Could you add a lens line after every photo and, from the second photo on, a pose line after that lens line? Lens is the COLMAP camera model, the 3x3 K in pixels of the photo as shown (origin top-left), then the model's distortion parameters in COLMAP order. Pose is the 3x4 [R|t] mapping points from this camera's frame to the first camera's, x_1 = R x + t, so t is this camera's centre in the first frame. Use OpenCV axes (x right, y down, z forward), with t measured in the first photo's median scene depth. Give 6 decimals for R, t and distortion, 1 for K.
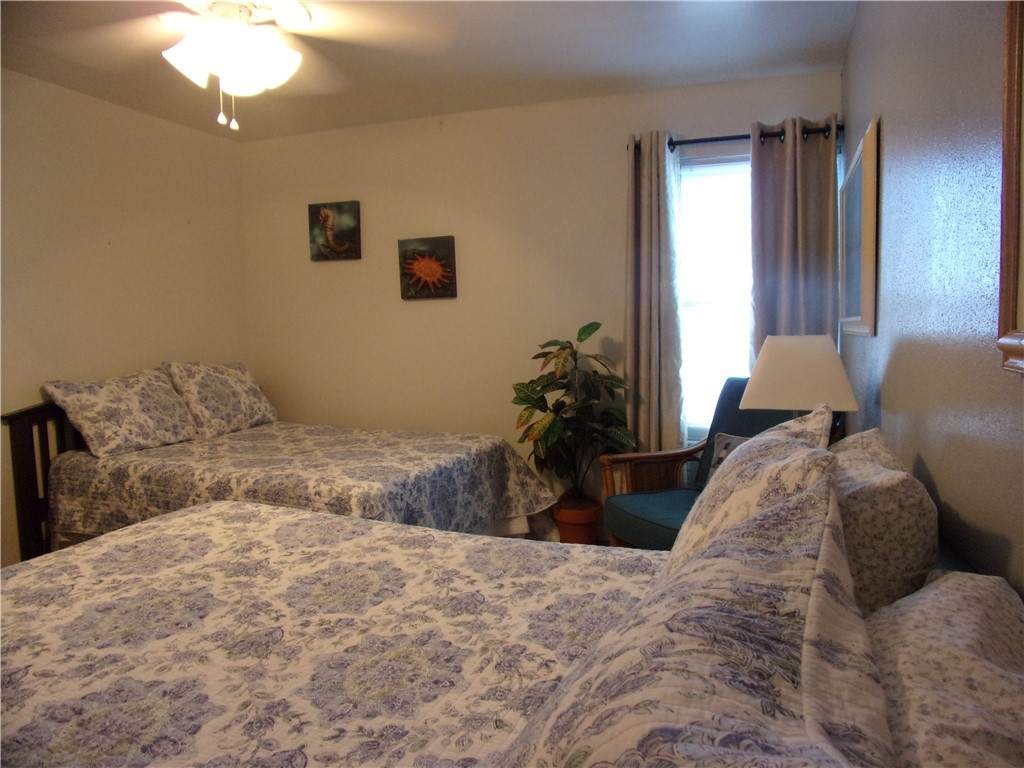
lens RADIAL K [[731.2, 0, 512.0], [0, 731.2, 384.0], [0, 0, 1]] dist [-0.027936, -0.055424]
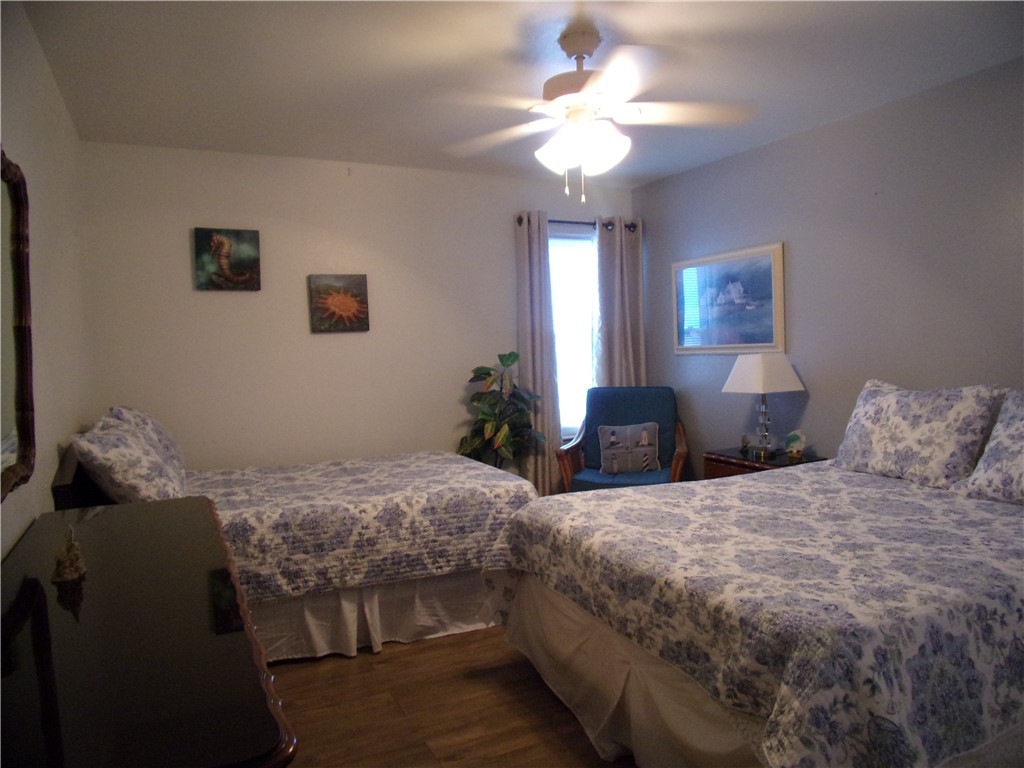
lens RADIAL K [[731.2, 0, 512.0], [0, 731.2, 384.0], [0, 0, 1]] dist [-0.027936, -0.055424]
pose [[0.665943, -0.043818, 0.744714, -0.738446], [0.084287, 0.996301, -0.016751, -0.004639], [-0.741225, 0.073925, 0.667173, 0.126841]]
